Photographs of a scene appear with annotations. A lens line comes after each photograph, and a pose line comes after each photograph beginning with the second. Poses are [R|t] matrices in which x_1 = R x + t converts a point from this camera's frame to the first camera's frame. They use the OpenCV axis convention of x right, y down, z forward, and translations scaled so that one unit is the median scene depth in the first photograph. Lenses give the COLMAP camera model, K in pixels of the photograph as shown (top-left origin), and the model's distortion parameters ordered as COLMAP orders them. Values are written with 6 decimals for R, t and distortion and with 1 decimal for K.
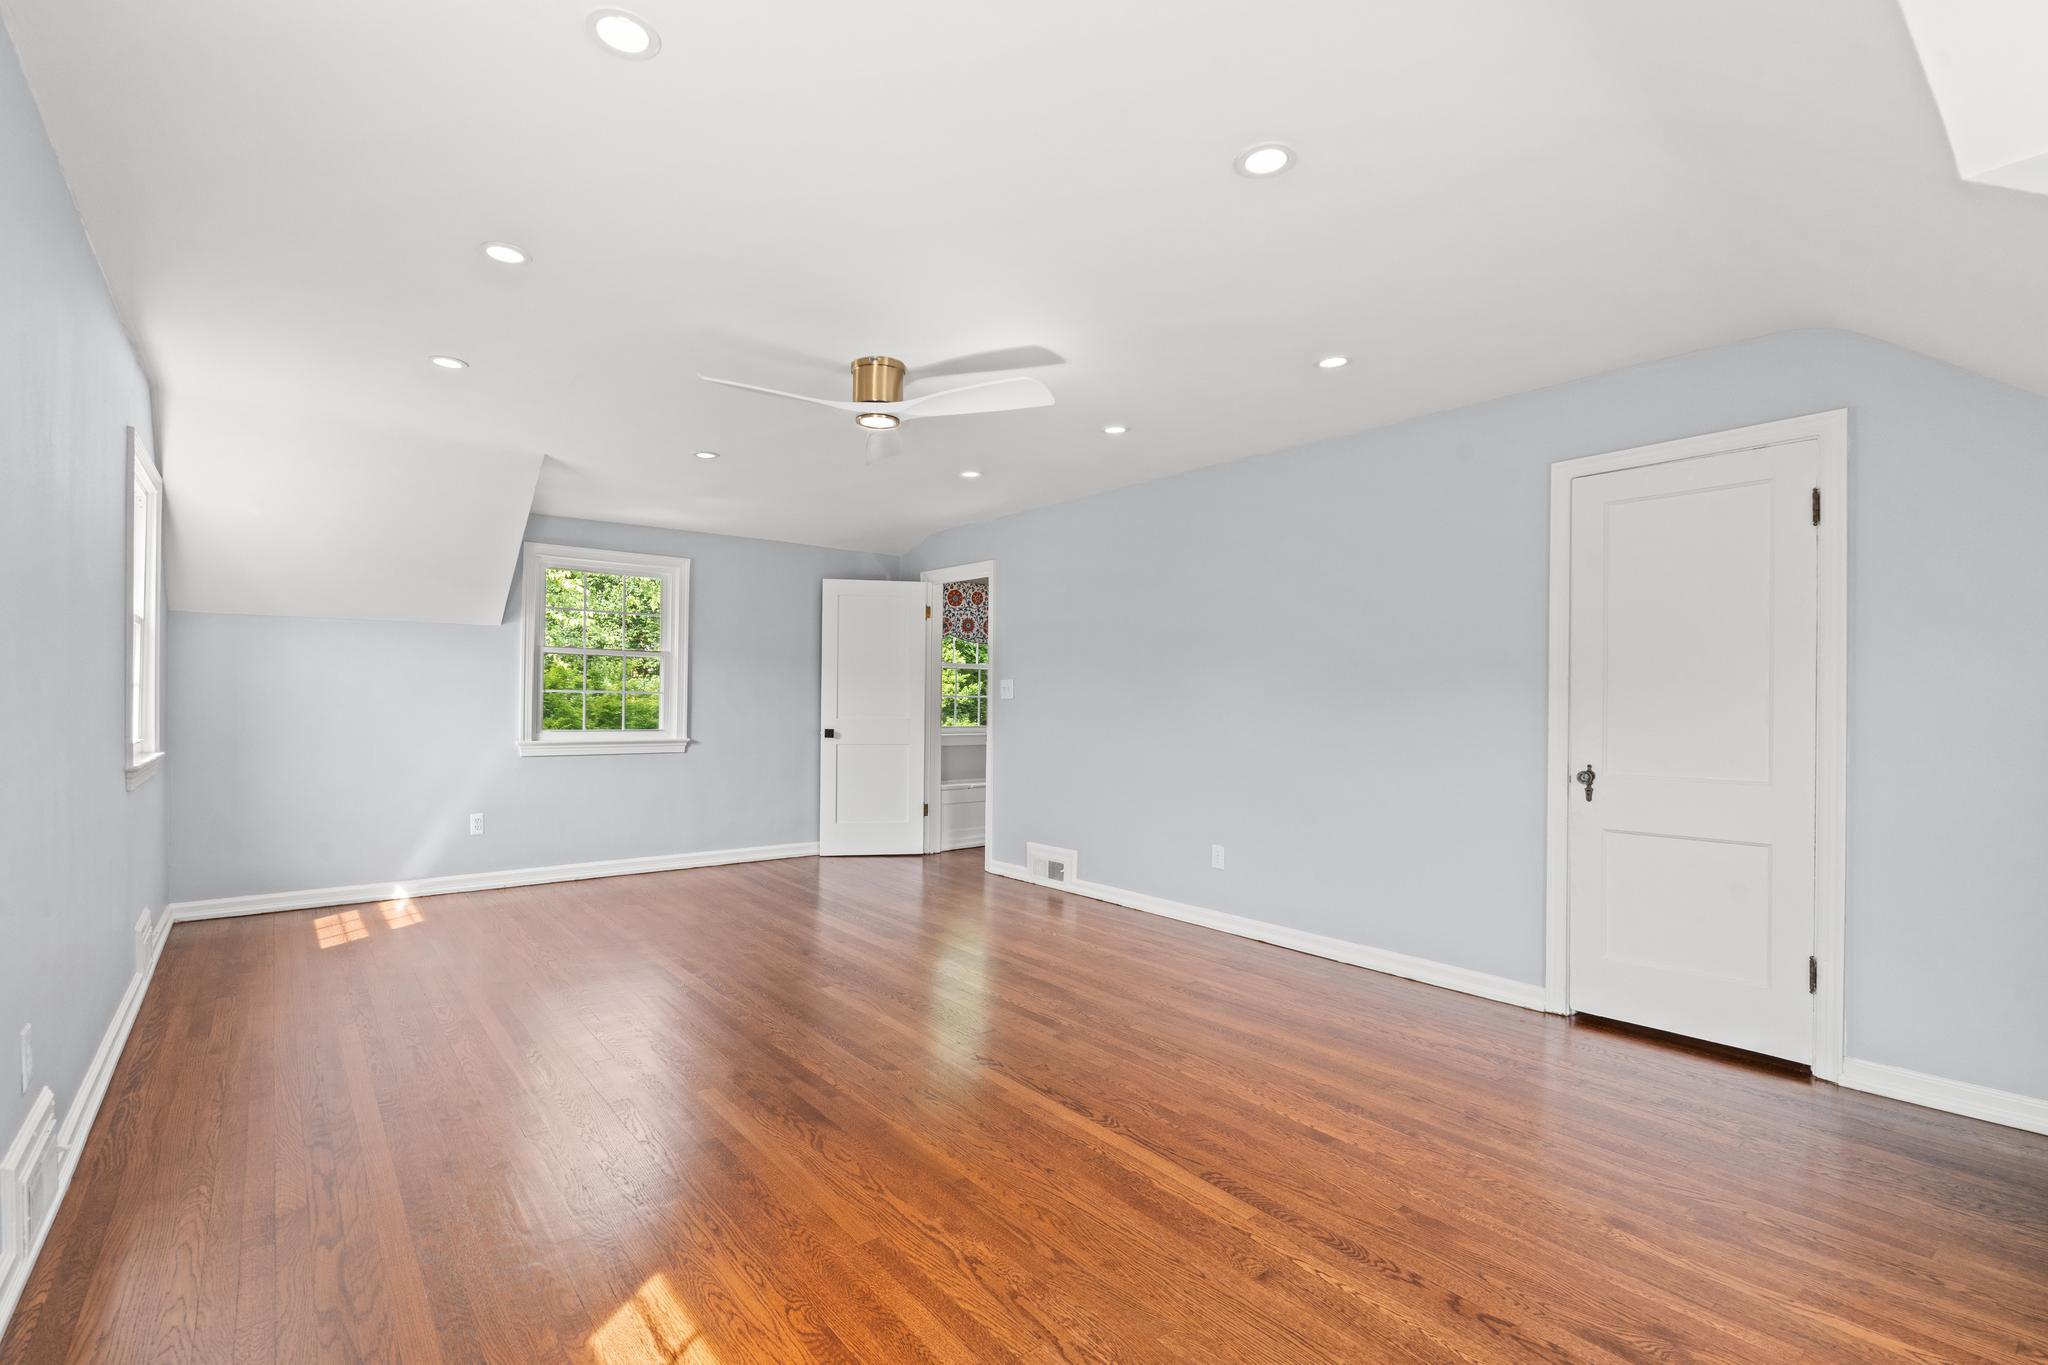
lens RADIAL K [[920.5, 0, 1015.2], [0, 920.5, 683.1], [0, 0, 1]] dist [-0.007222, 0.001015]
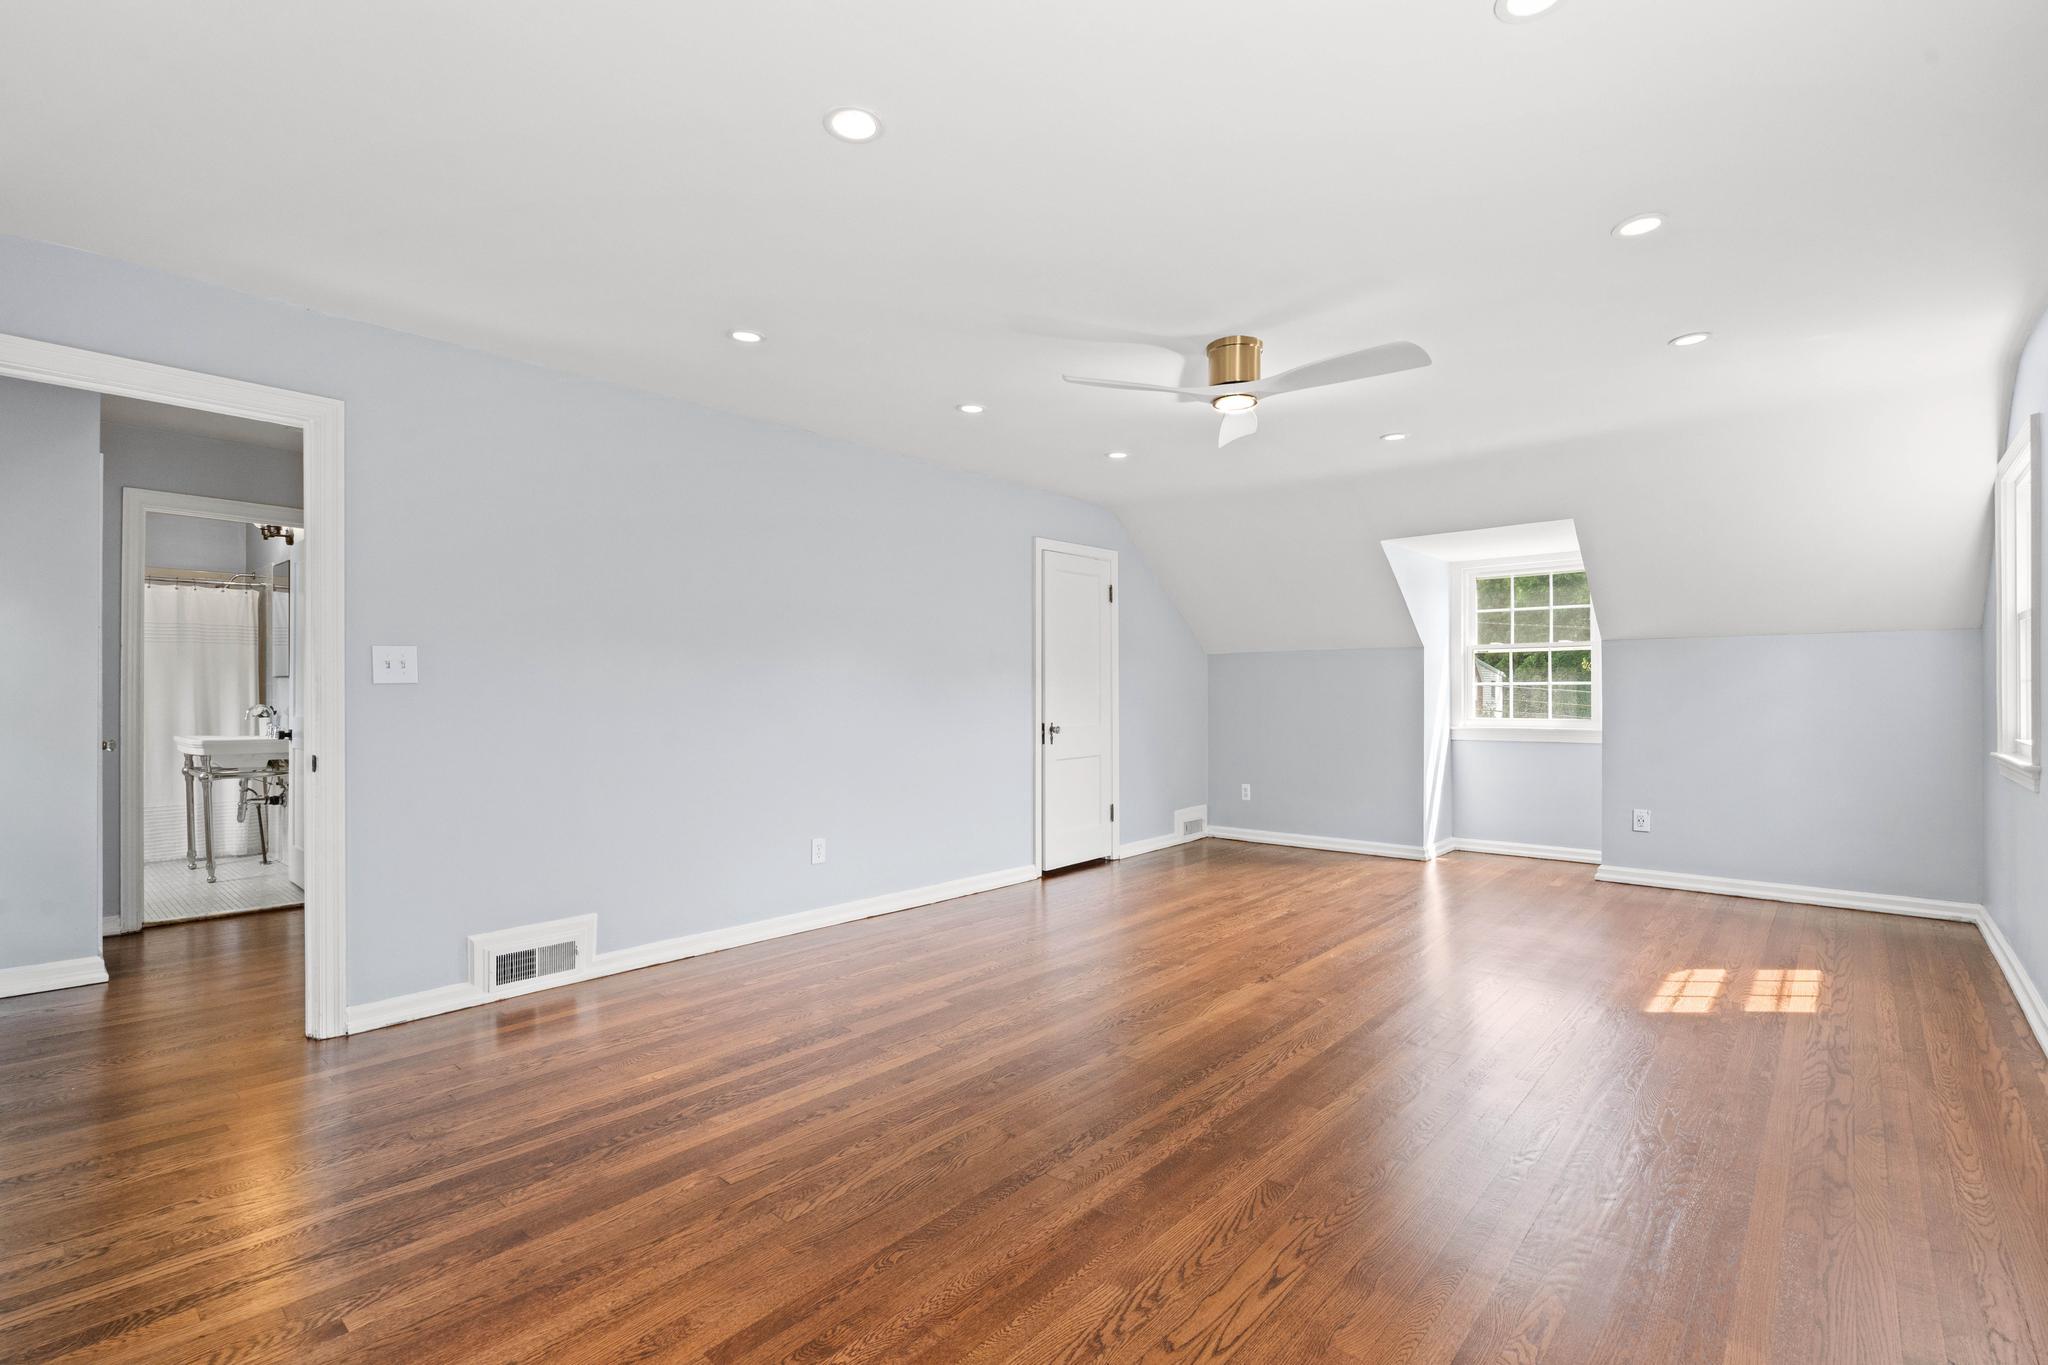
lens RADIAL K [[930.0, 0, 1005.4], [0, 930.0, 688.2], [0, 0, 1]] dist [-0.011462, 0.000532]
pose [[-0.152232, -0.005883, 0.988327, -0.774168], [-0.018621, 0.999822, 0.003083, 0.016335], [-0.988169, -0.017934, -0.152315, 0.991325]]
